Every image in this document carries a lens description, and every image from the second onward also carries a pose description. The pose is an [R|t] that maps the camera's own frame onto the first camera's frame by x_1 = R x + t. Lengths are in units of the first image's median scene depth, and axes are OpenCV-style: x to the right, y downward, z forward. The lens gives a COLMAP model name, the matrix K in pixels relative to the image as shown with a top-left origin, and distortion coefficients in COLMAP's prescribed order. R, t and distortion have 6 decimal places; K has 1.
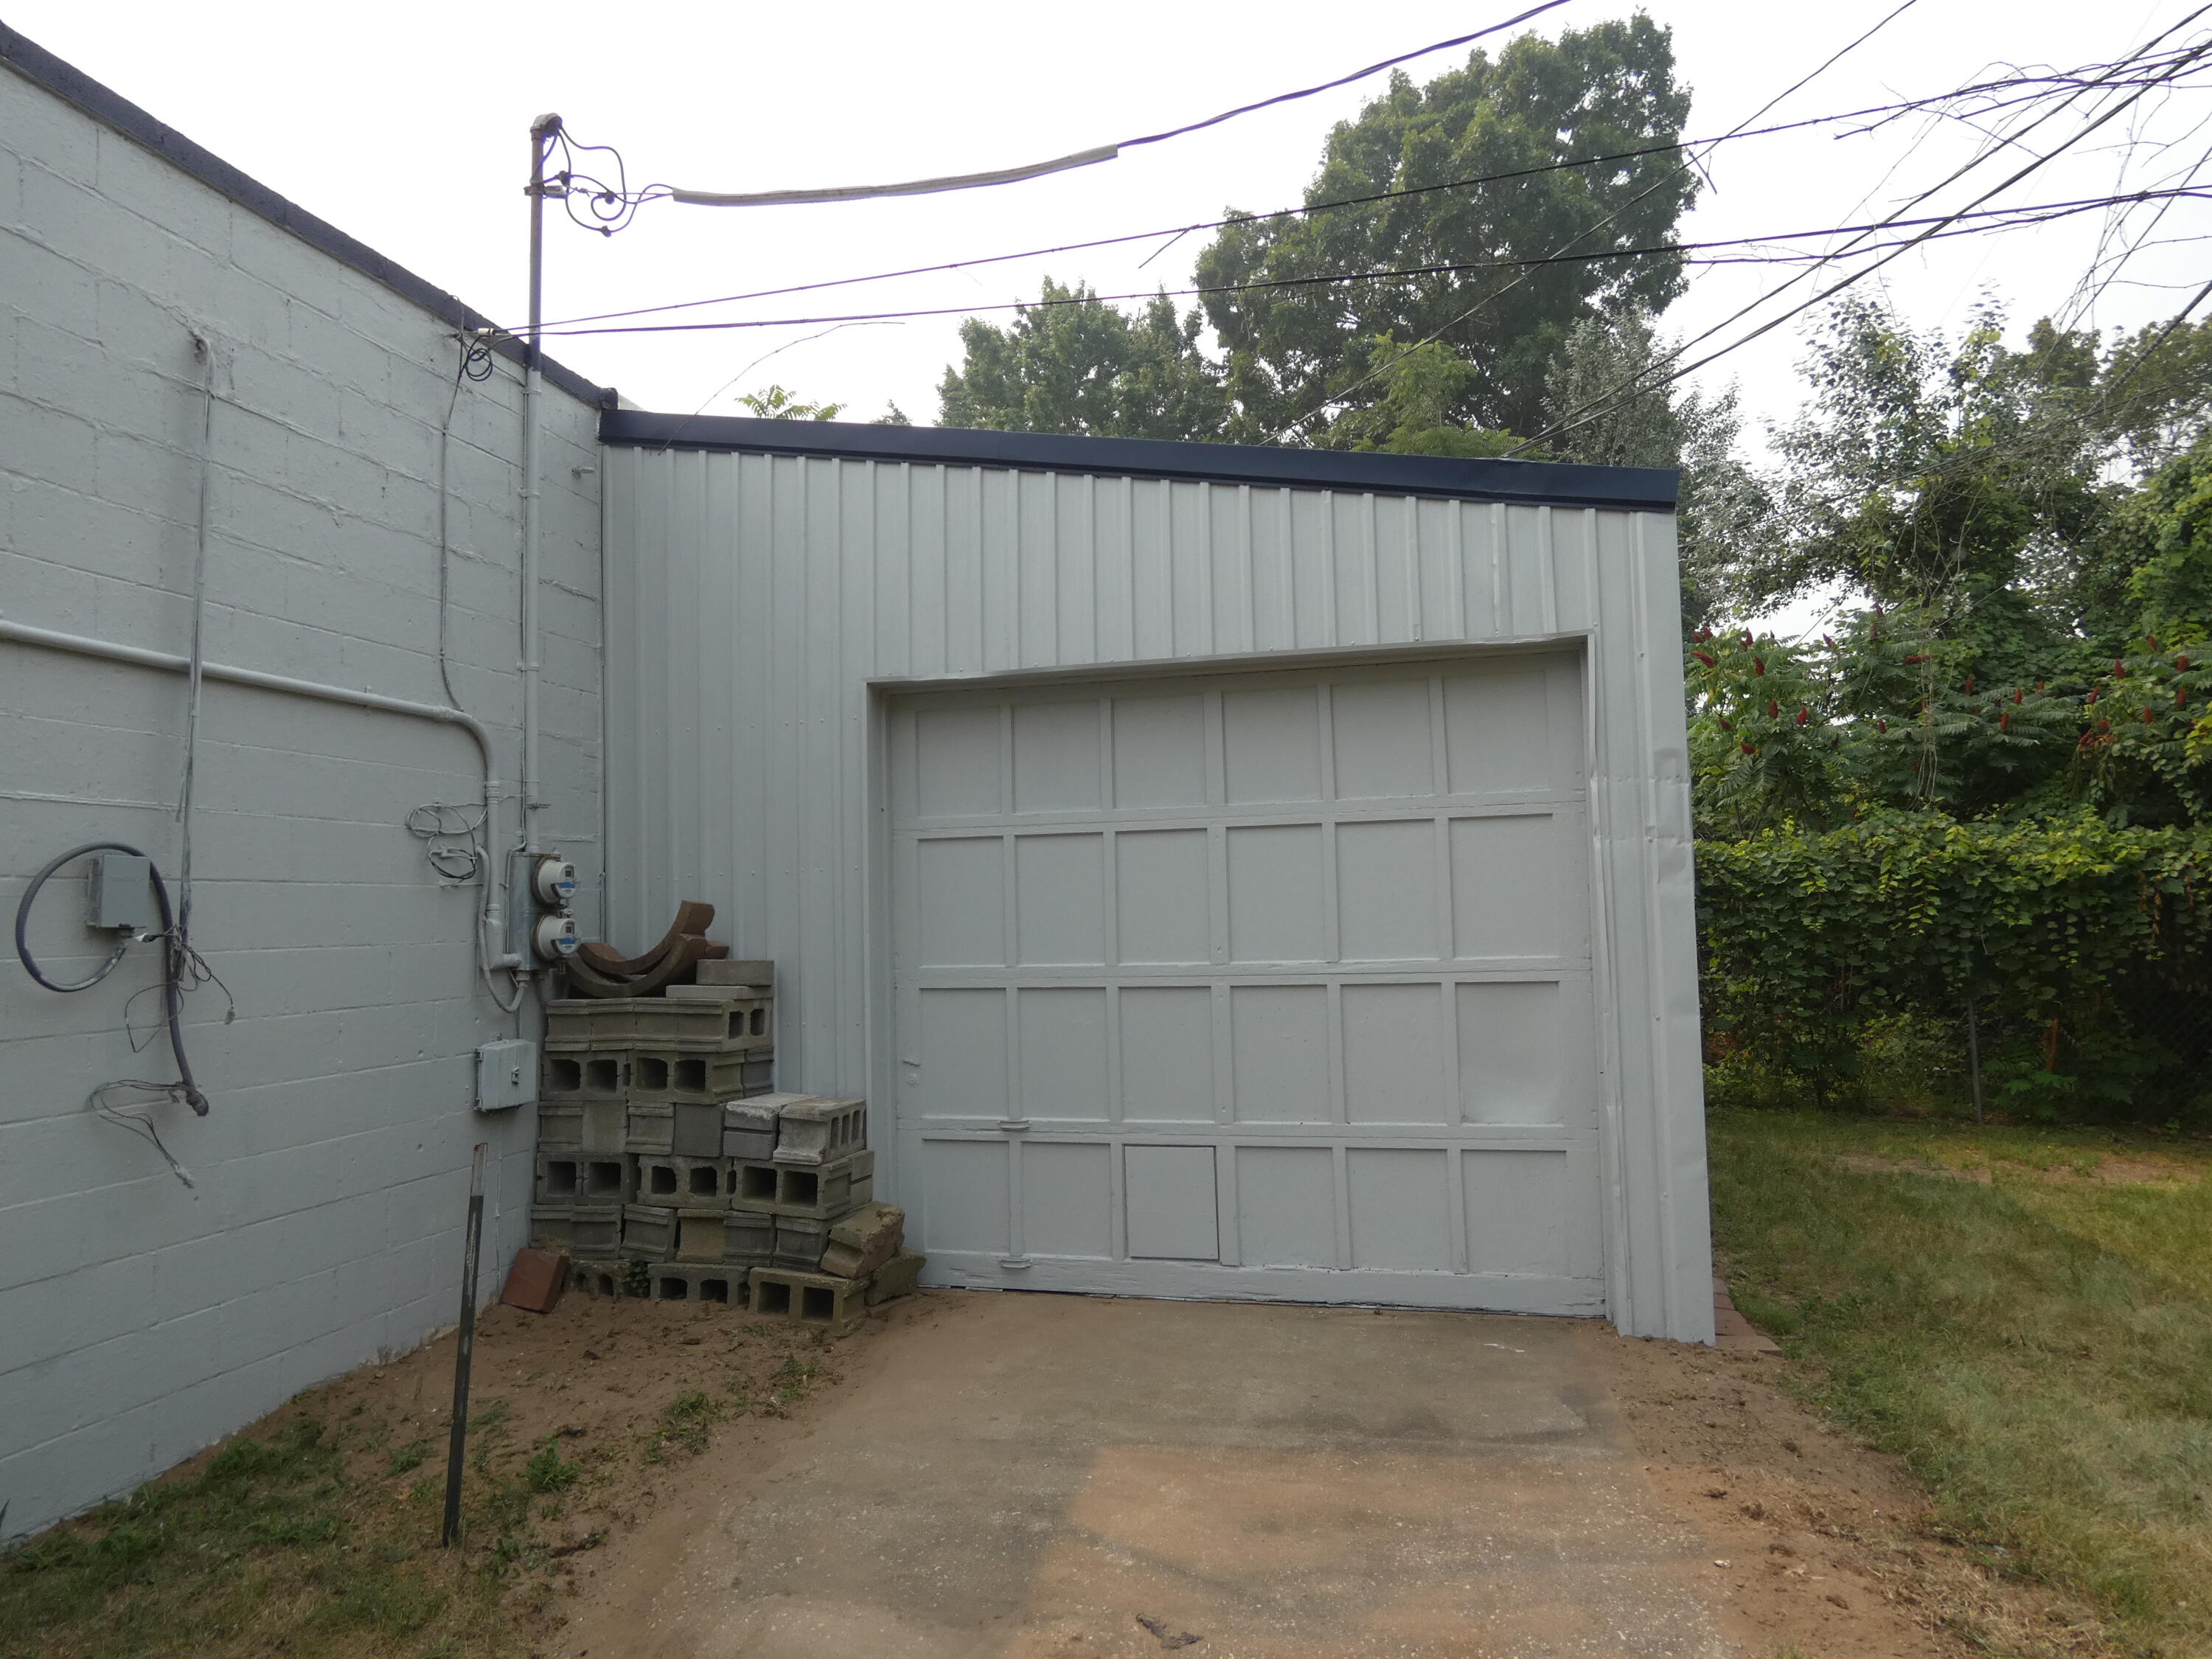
lens RADIAL K [[1348.5, 0, 1093.8], [0, 1348.5, 797.0], [0, 0, 1]] dist [-0.000282, 0.005884]
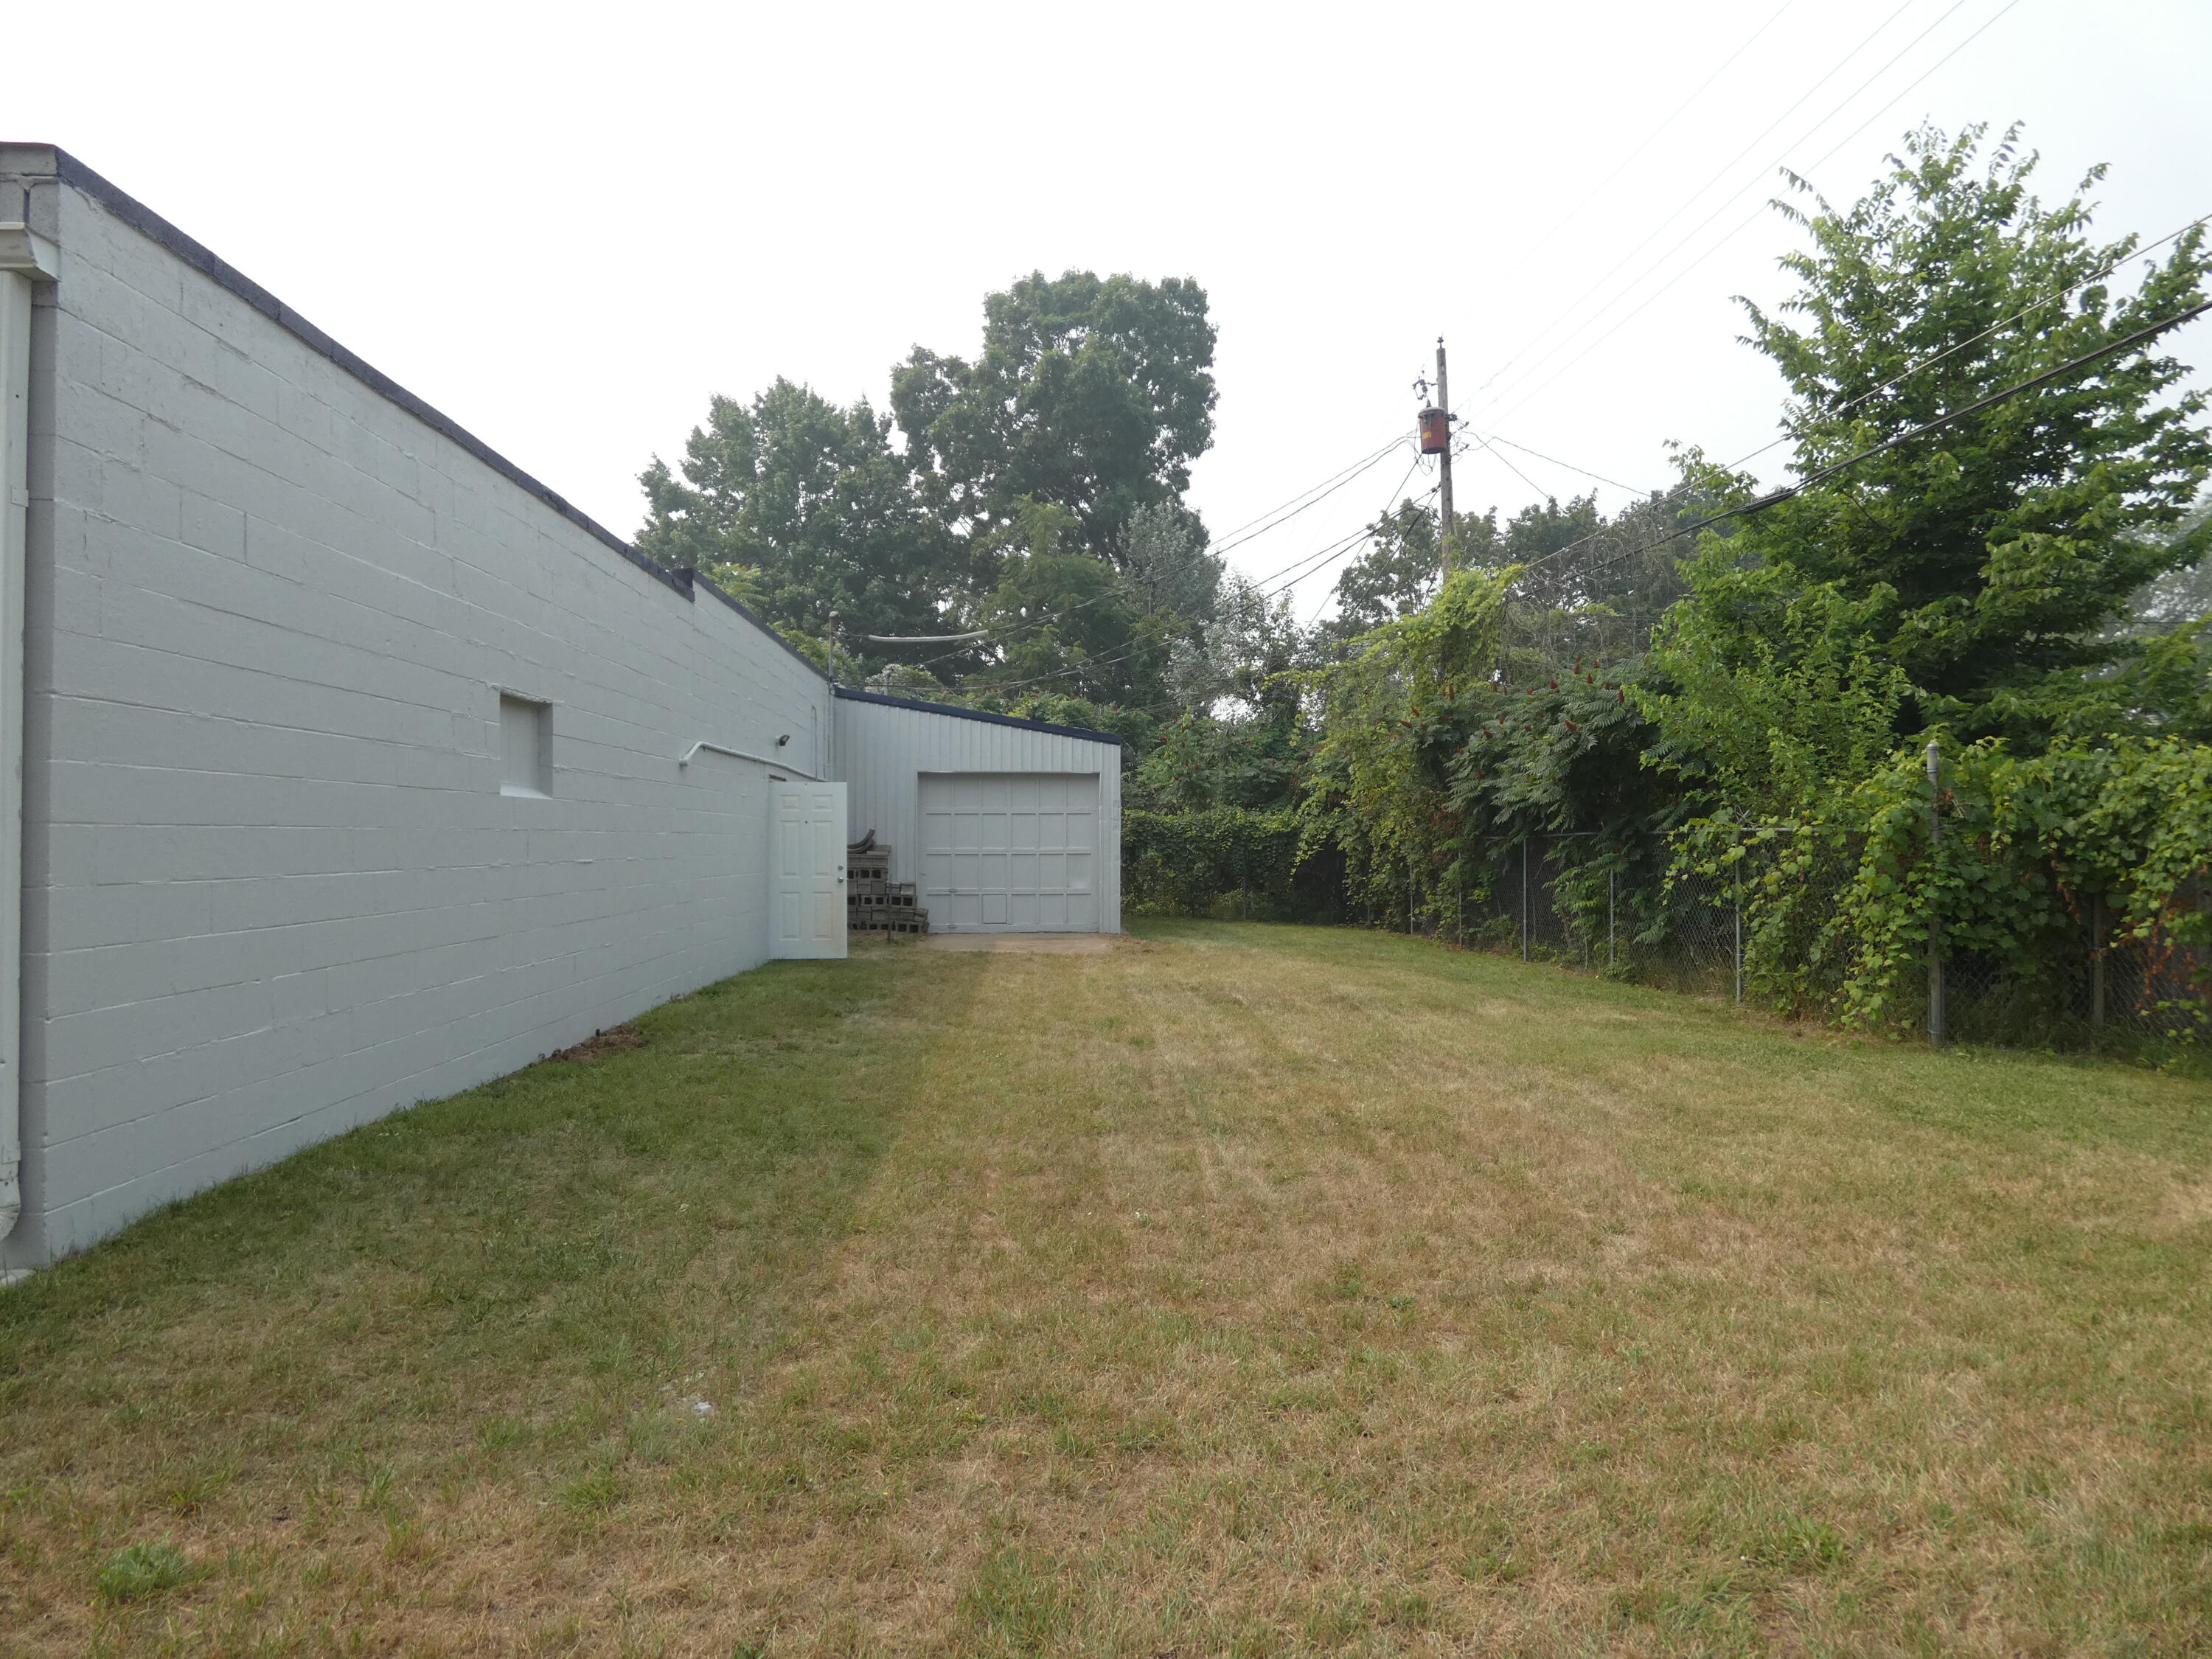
lens RADIAL K [[1348.5, 0, 1108.0], [0, 1348.5, 827.5], [0, 0, 1]] dist [-0.000282, 0.005884]
pose [[0.950906, 0.025927, 0.308391, -0.407585], [-0.046744, 0.997085, 0.060308, -0.090805], [-0.305928, -0.071762, 0.949346, -1.356545]]
